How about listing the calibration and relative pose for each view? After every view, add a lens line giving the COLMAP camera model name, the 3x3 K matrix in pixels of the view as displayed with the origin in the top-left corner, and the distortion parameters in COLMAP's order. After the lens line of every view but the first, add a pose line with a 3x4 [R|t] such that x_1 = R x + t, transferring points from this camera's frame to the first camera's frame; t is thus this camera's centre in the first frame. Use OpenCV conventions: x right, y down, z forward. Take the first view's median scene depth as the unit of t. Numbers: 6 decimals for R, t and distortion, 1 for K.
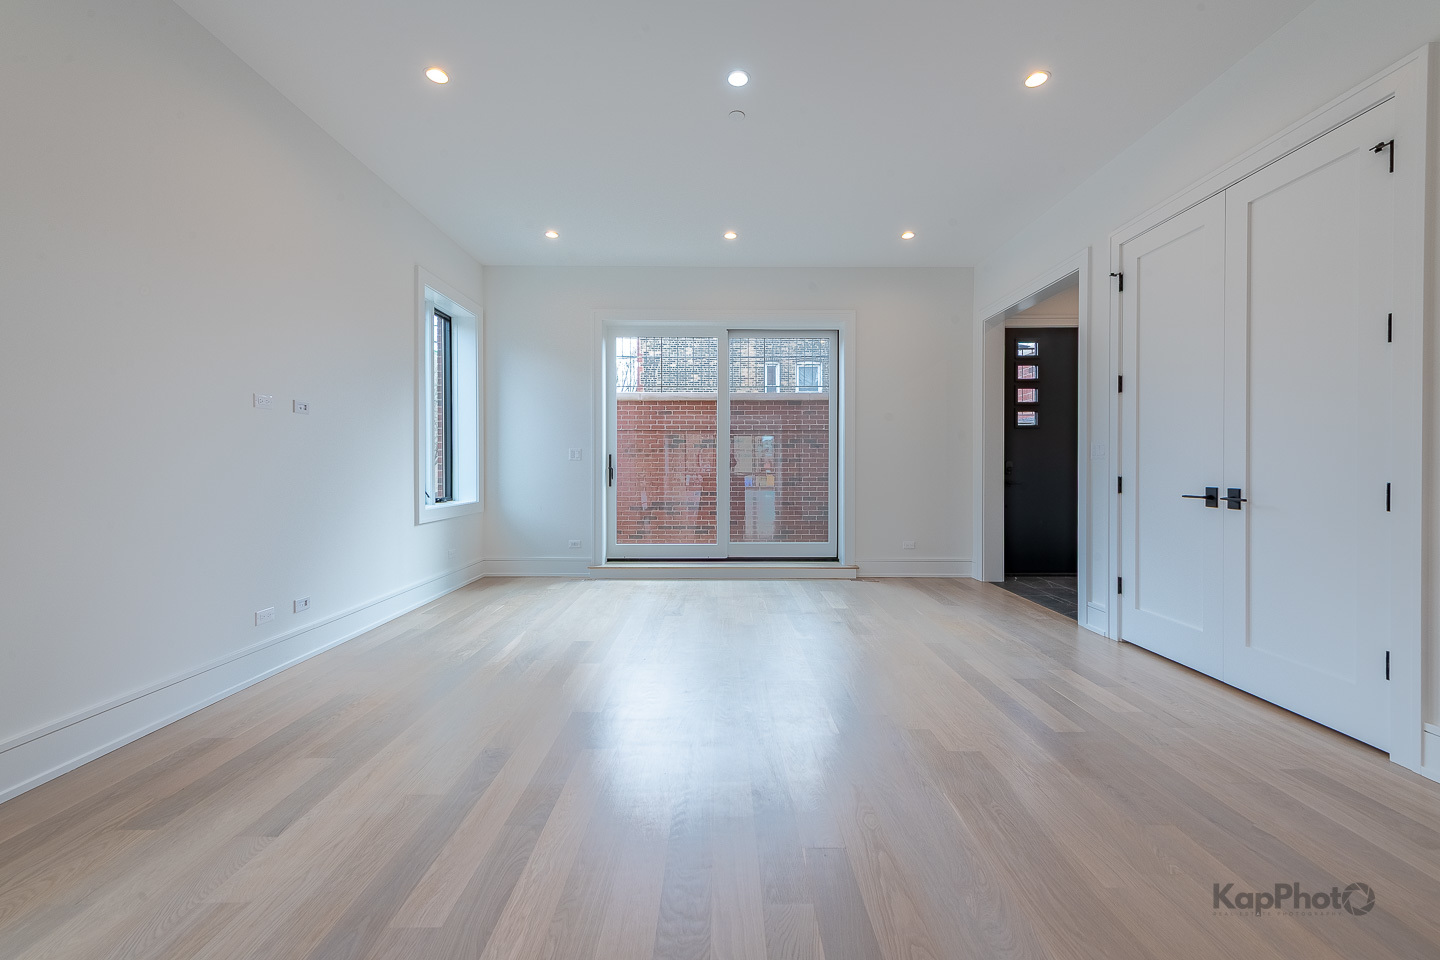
lens RADIAL K [[583.3, 0, 730.9], [0, 583.3, 473.2], [0, 0, 1]] dist [0.008225, -0.000506]
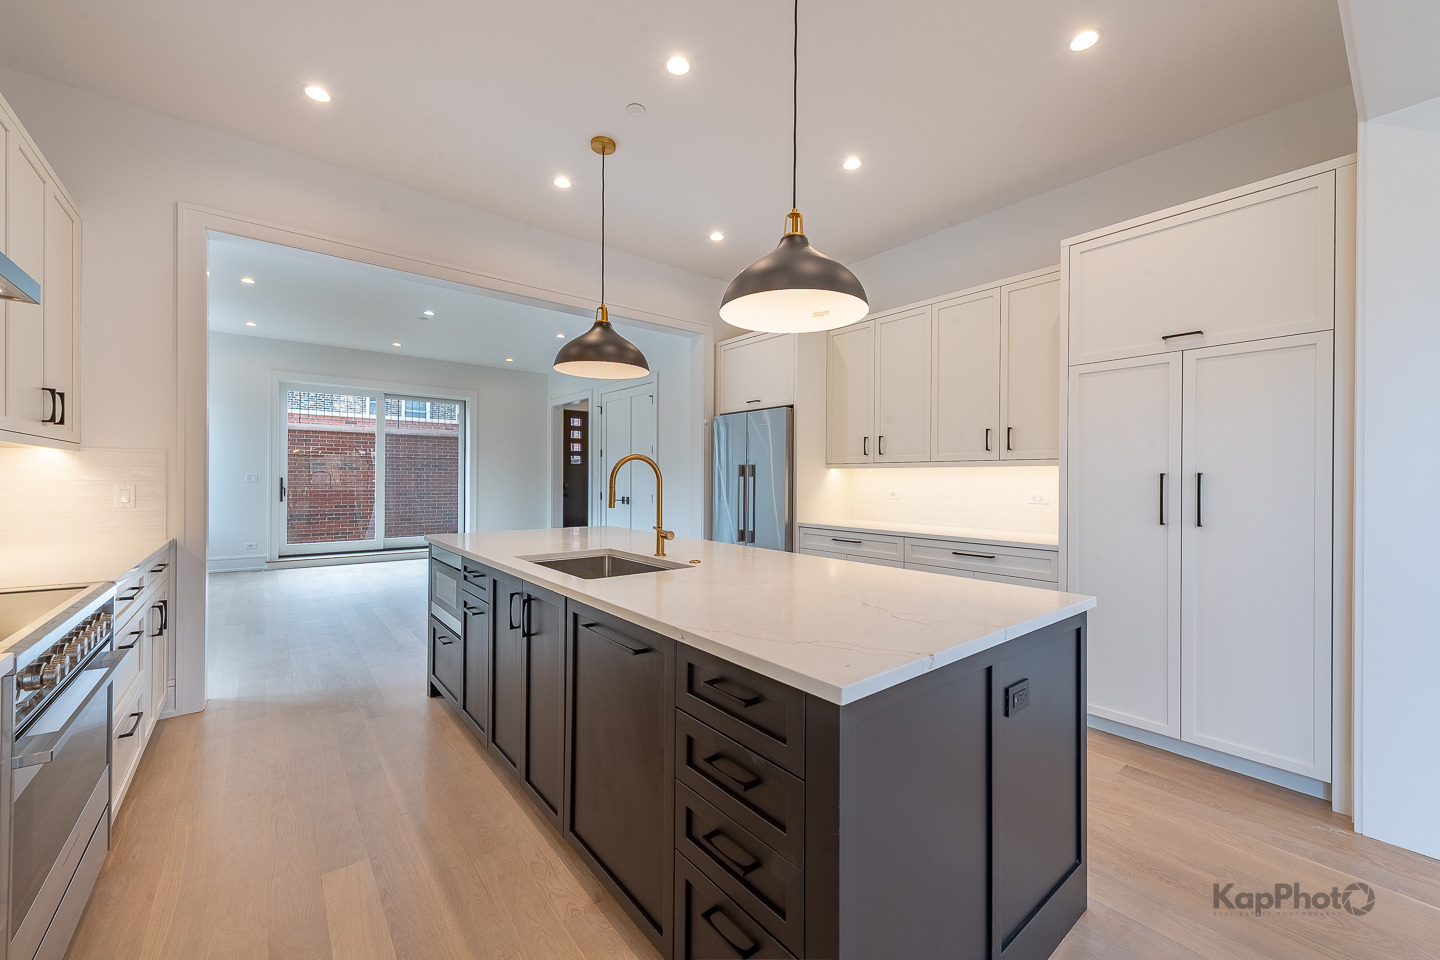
lens RADIAL K [[576.1, 0, 720.0], [0, 576.1, 480.0], [0, 0, 1]] dist [-0.002122, -0.000185]
pose [[0.799052, 0.002000, 0.601259, -0.227867], [0.002586, 0.999974, -0.006764, -0.017614], [-0.601257, 0.006960, 0.799025, -0.747700]]
